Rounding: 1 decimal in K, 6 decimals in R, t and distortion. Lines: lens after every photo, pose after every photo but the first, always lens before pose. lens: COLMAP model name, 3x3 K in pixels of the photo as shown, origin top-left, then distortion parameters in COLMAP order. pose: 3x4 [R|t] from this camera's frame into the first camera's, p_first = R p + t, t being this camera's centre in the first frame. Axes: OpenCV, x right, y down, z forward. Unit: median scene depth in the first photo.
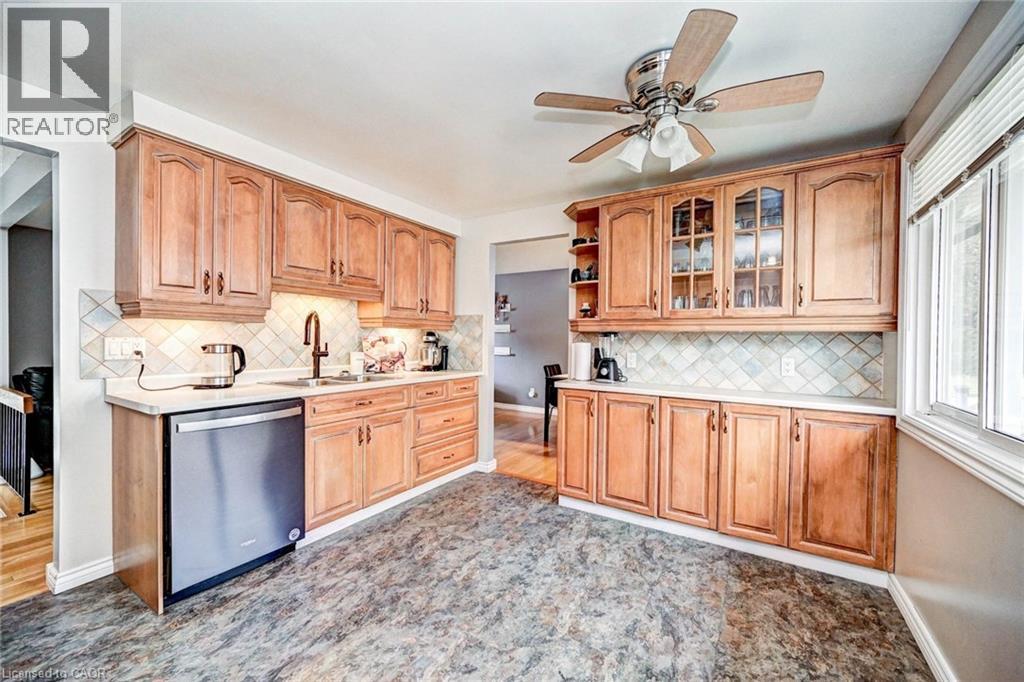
lens RADIAL K [[405.3, 0, 511.3], [0, 405.3, 345.4], [0, 0, 1]] dist [-0.001100, -0.000554]
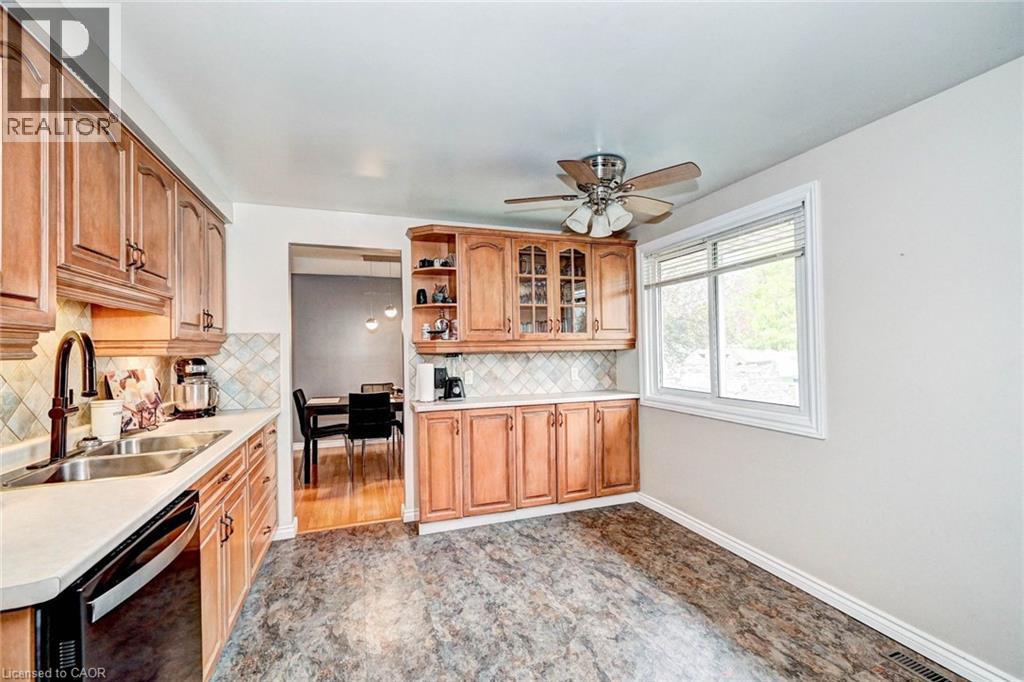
lens RADIAL K [[422.3, 0, 504.0], [0, 422.3, 347.3], [0, 0, 1]] dist [0.003504, 0.000417]
pose [[0.627454, -0.020836, 0.778375, -0.619814], [0.038811, 0.999236, -0.004538, -0.042177], [-0.777686, 0.033057, 0.627783, 0.246282]]
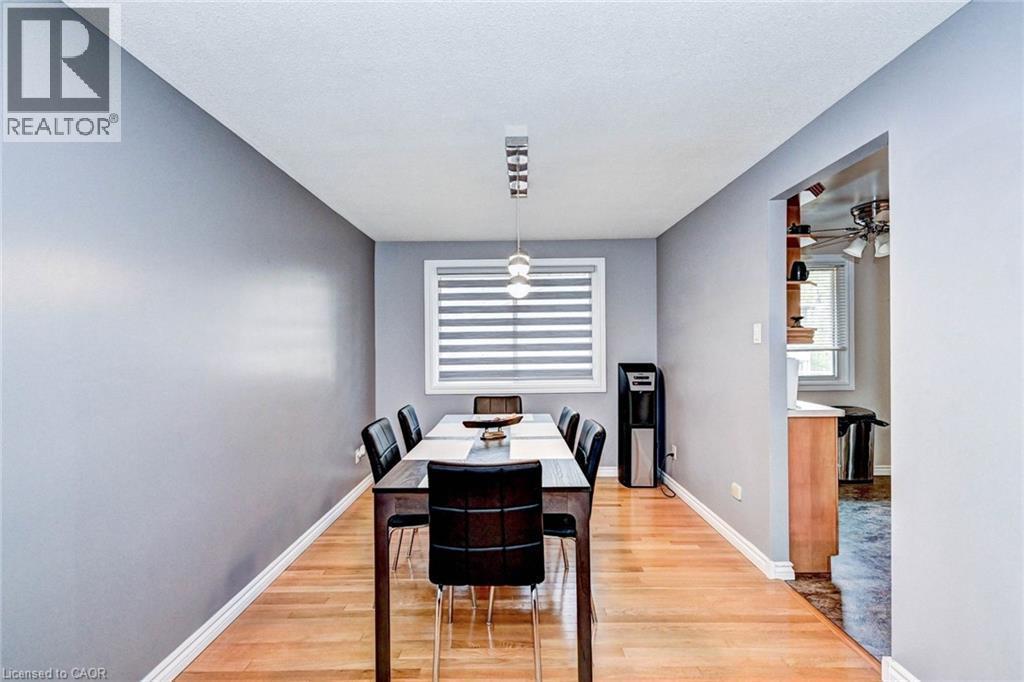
lens RADIAL K [[442.4, 0, 510.6], [0, 442.4, 344.3], [0, 0, 1]] dist [0.001179, -0.000674]
pose [[-0.519411, -0.003959, 0.854516, -0.328689], [0.021608, 0.999609, 0.017765, -0.071502], [-0.854251, 0.027691, -0.519122, 2.290397]]
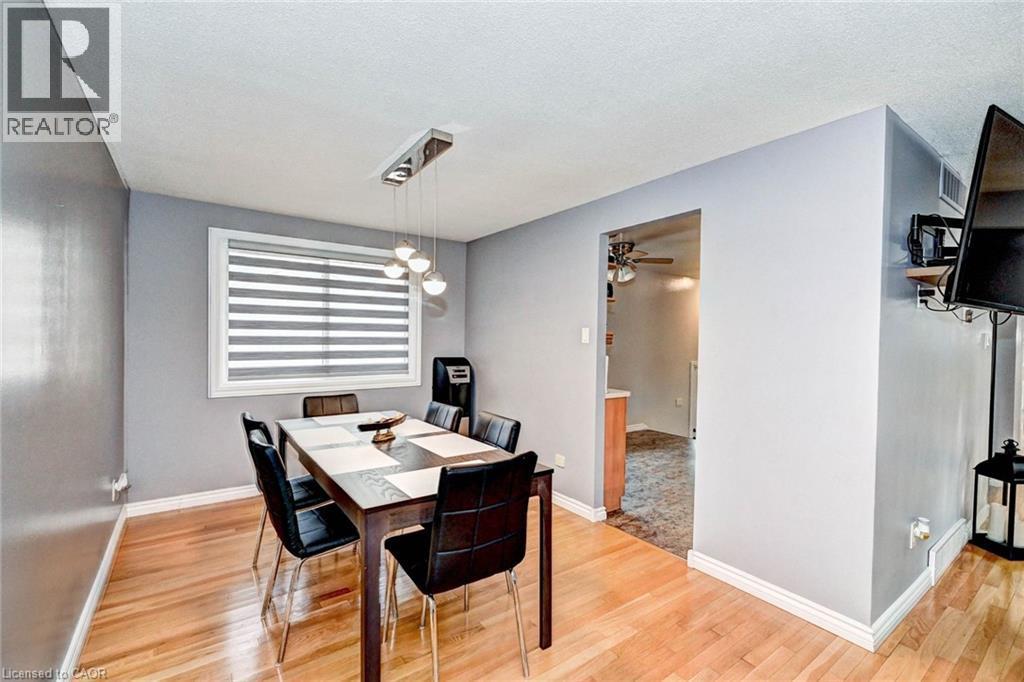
lens RADIAL K [[442.4, 0, 507.3], [0, 442.4, 342.3], [0, 0, 1]] dist [0.001179, -0.000674]
pose [[-0.921415, -0.029949, 0.387424, -0.052908], [-0.017892, 0.999238, 0.034693, -0.087413], [-0.388167, 0.025035, -0.921249, 2.572560]]
